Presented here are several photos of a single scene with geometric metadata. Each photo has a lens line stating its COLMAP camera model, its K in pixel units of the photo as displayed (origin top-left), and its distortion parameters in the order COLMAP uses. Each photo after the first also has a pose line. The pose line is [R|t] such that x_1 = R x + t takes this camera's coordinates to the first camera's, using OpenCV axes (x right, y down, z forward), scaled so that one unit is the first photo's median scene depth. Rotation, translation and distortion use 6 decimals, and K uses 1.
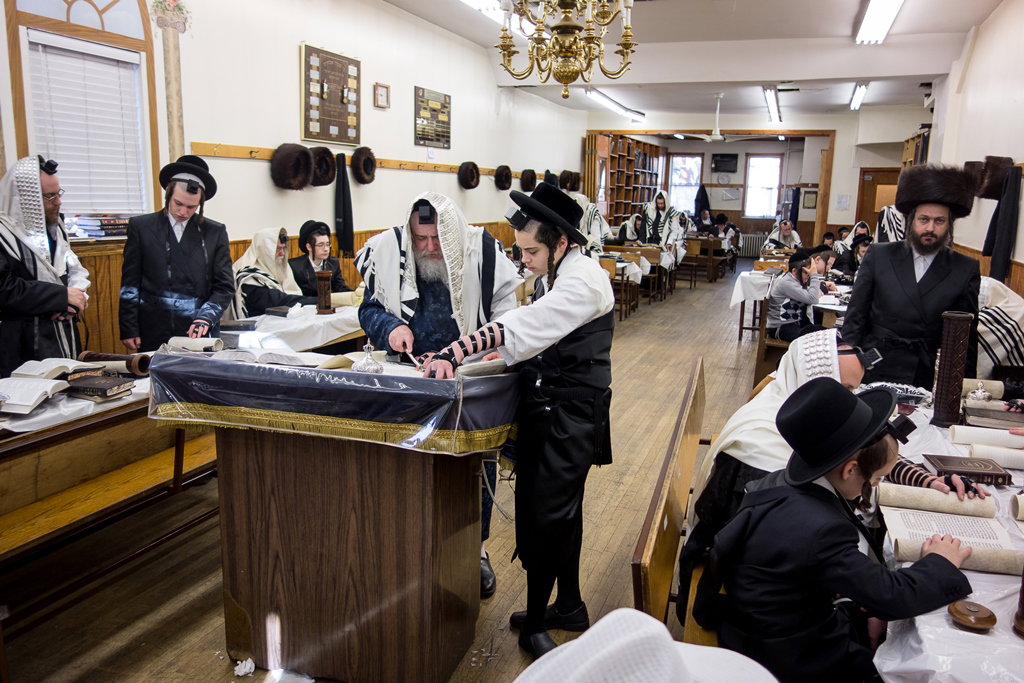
lens RADIAL K [[833.9, 0, 512.0], [0, 833.9, 341.5], [0, 0, 1]] dist [0.009441, 0.002295]
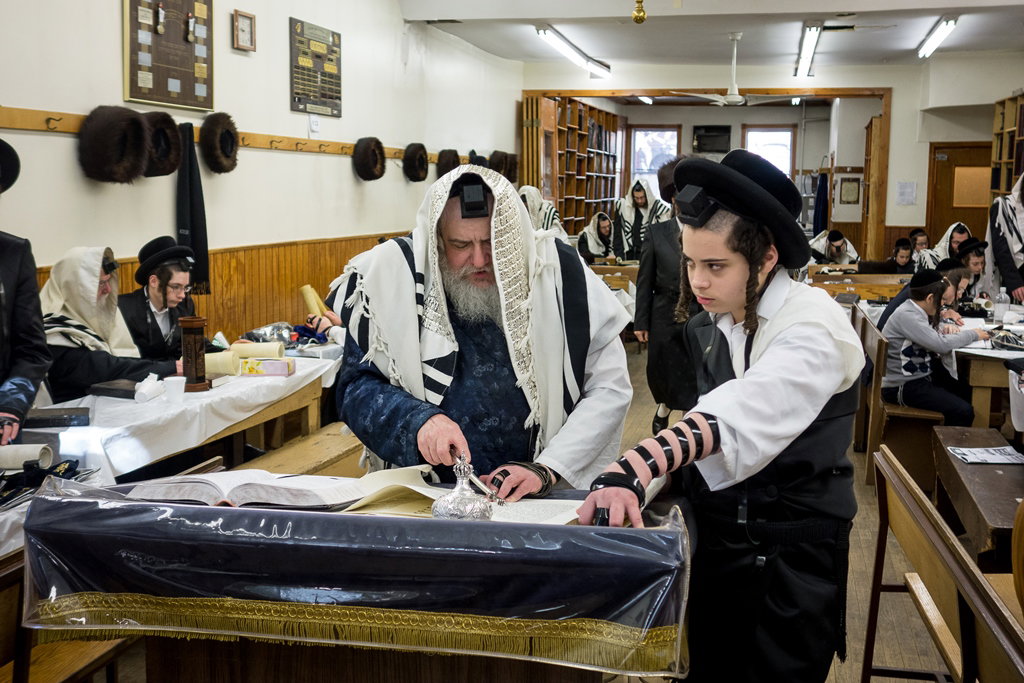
lens RADIAL K [[1245.6, 0, 512.0], [0, 1245.6, 341.5], [0, 0, 1]] dist [0.016573, 0.029918]
pose [[0.992172, -0.028805, 0.121513, -0.080483], [0.035317, 0.998033, -0.051787, -0.010462], [-0.119782, 0.055673, 0.991238, 0.074787]]
